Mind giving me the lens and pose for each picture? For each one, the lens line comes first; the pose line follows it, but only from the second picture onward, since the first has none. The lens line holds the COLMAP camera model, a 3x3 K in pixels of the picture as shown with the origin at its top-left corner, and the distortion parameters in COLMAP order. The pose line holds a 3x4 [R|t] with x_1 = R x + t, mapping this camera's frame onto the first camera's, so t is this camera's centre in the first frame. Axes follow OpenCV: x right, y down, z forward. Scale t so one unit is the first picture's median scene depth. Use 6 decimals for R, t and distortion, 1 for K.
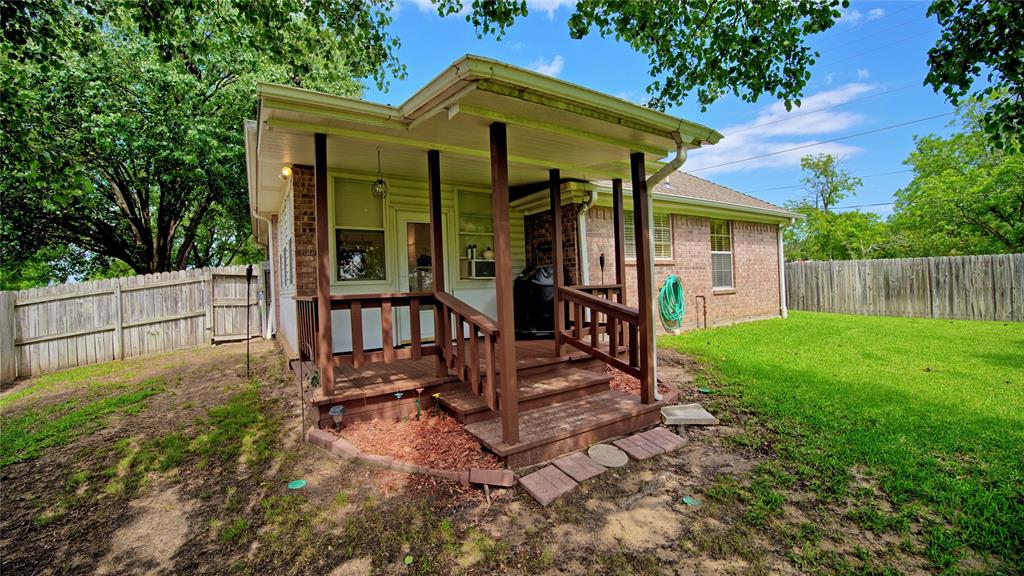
lens RADIAL K [[409.7, 0, 512.0], [0, 409.7, 288.0], [0, 0, 1]] dist [-0.042556, 0.000094]
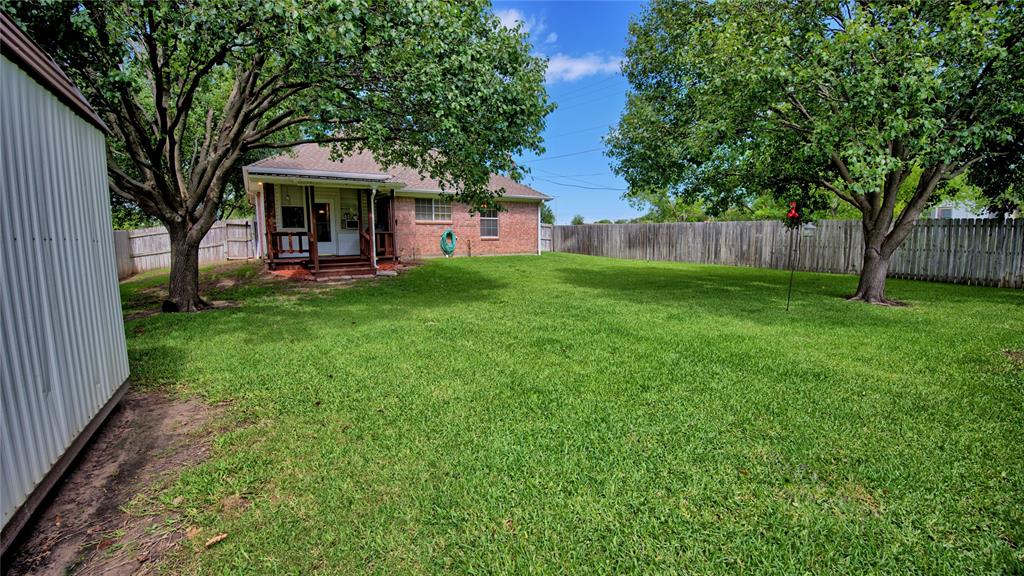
lens RADIAL K [[409.7, 0, 512.0], [0, 409.7, 288.0], [0, 0, 1]] dist [-0.042556, 0.000094]
pose [[0.999608, 0.026232, 0.009767, 0.587191], [-0.027136, 0.993764, 0.108148, 0.026114], [-0.006869, -0.108370, 0.994087, -0.920270]]
